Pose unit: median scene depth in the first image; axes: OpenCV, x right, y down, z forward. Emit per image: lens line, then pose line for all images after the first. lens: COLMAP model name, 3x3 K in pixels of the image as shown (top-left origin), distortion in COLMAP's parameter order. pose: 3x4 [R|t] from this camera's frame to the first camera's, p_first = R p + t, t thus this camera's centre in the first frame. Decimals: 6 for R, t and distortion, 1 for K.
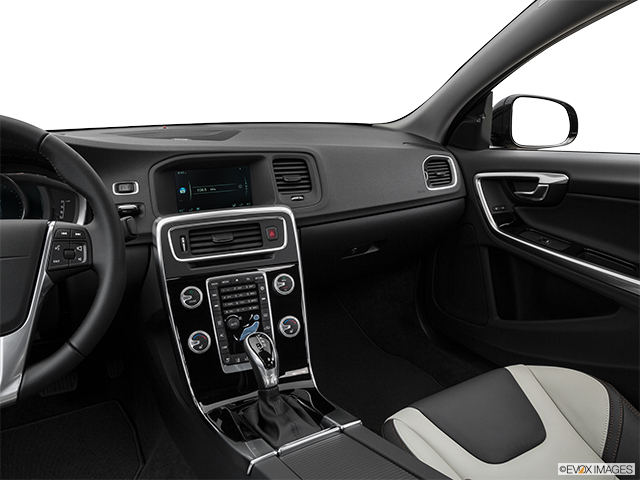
lens RADIAL K [[488.0, 0, 316.2], [0, 488.0, 239.2], [0, 0, 1]] dist [-0.122974, 0.051066]
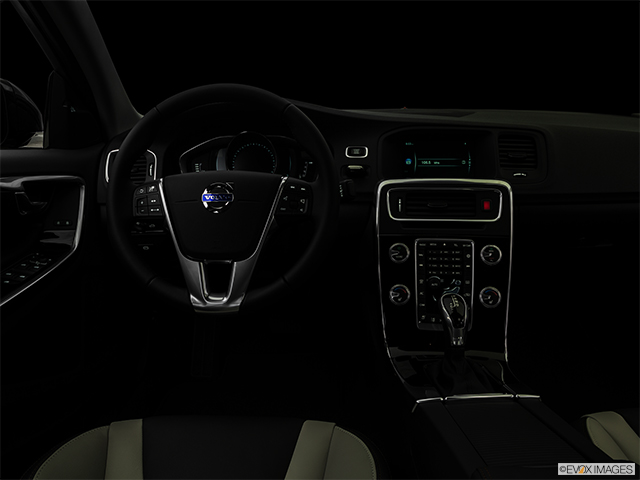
lens RADIAL K [[488.0, 0, 318.8], [0, 488.0, 239.5], [0, 0, 1]] dist [-0.122974, 0.051066]
pose [[0.863057, 0.116233, -0.491552, 0.109737], [-0.126564, 0.991882, 0.012322, 0.093058], [0.488993, 0.051578, 0.870761, -0.031523]]
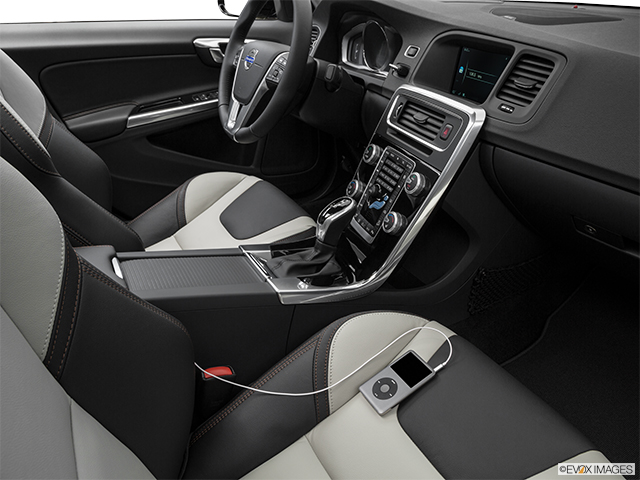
lens RADIAL K [[488.0, 0, 319.4], [0, 488.0, 242.6], [0, 0, 1]] dist [-0.122974, 0.051066]
pose [[-0.014685, 0.492995, -0.869908, 0.790191], [-0.259910, 0.838214, 0.479421, -0.207188], [0.965521, 0.233138, 0.115825, 0.747824]]
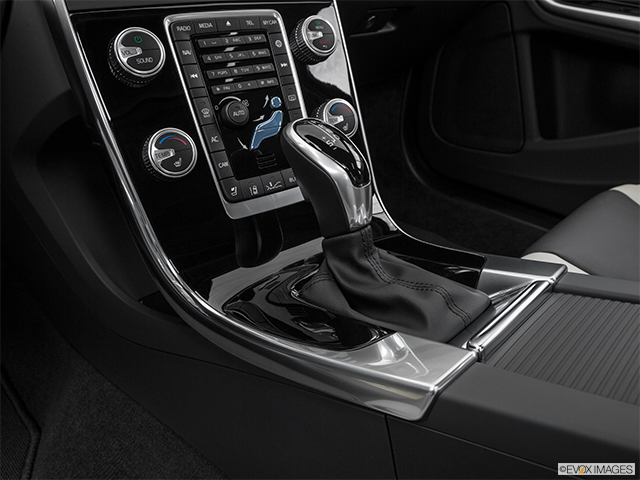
lens RADIAL K [[544.5, 0, 316.8], [0, 544.5, 235.1], [0, 0, 1]] dist [-0.077014, 0.008258]
pose [[0.957537, -0.106667, 0.267851, -0.235925], [0.052200, 0.977829, 0.202795, 0.178235], [-0.283544, -0.180202, 0.941876, 0.447330]]
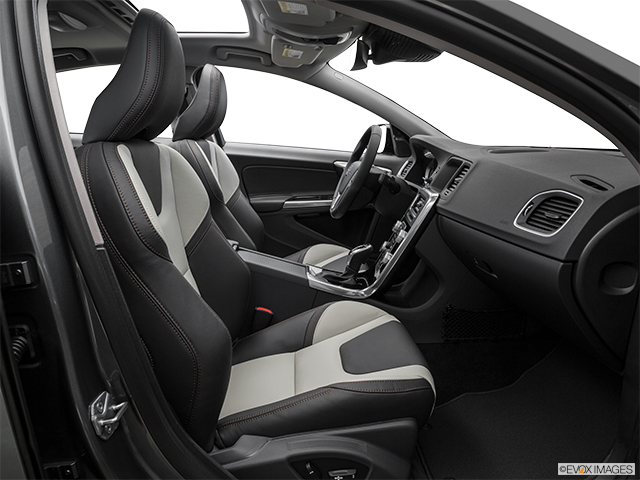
lens RADIAL K [[488.0, 0, 320.5], [0, 488.0, 239.3], [0, 0, 1]] dist [-0.122974, 0.051066]
pose [[-0.438079, 0.175408, -0.881657, 1.427263], [-0.275523, 0.907374, 0.317427, -0.323089], [0.855672, 0.381975, -0.349172, 1.332512]]
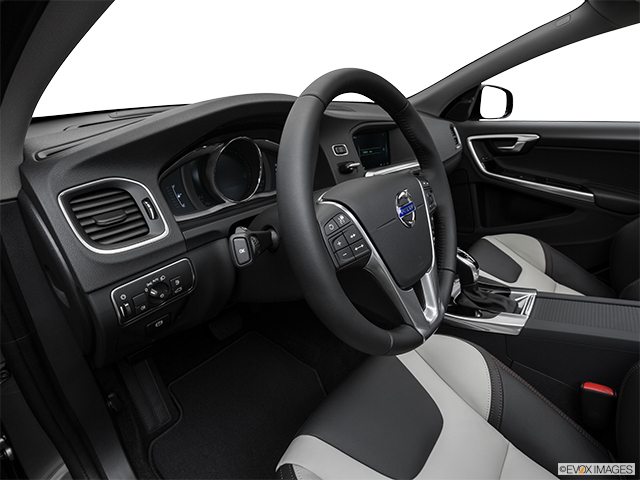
lens RADIAL K [[342.1, 0, 320.0], [0, 342.1, 235.4], [0, 0, 1]] dist [-0.049823, 0.001840]
pose [[0.924500, -0.129301, 0.358582, -0.770514], [0.085242, 0.987016, 0.136138, -0.014663], [-0.371528, -0.095293, 0.923518, 0.191811]]
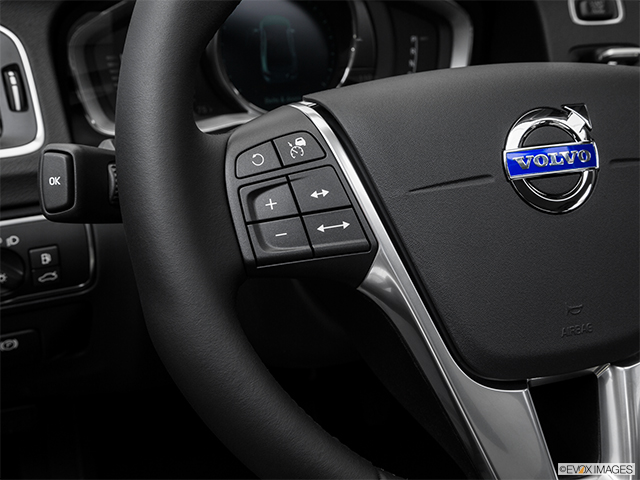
lens RADIAL K [[911.3, 0, 319.7], [0, 911.3, 237.7], [0, 0, 1]] dist [0.147046, 0.000000]
pose [[0.994083, 0.052802, -0.094923, -0.542606], [-0.043464, 0.994248, 0.097883, 0.024457], [0.099546, -0.093178, 0.990661, 0.134361]]
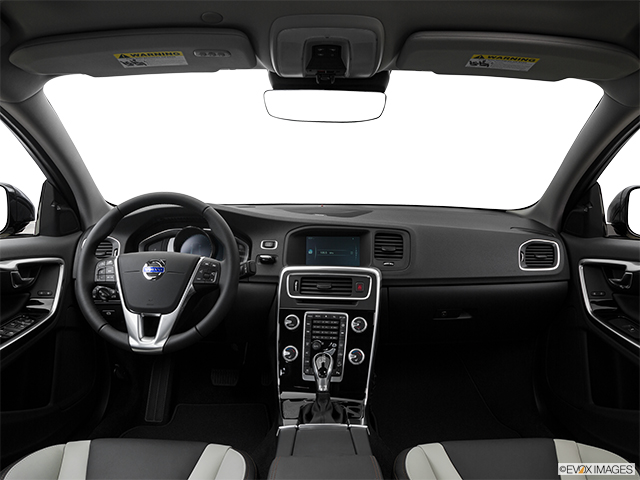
lens RADIAL K [[488.0, 0, 321.9], [0, 488.0, 240.7], [0, 0, 1]] dist [-0.122974, 0.051066]
pose [[0.870136, 0.065404, -0.488453, 0.480501], [-0.141366, 0.982626, -0.120256, 0.039960], [0.472101, 0.173689, 0.864264, -0.238689]]
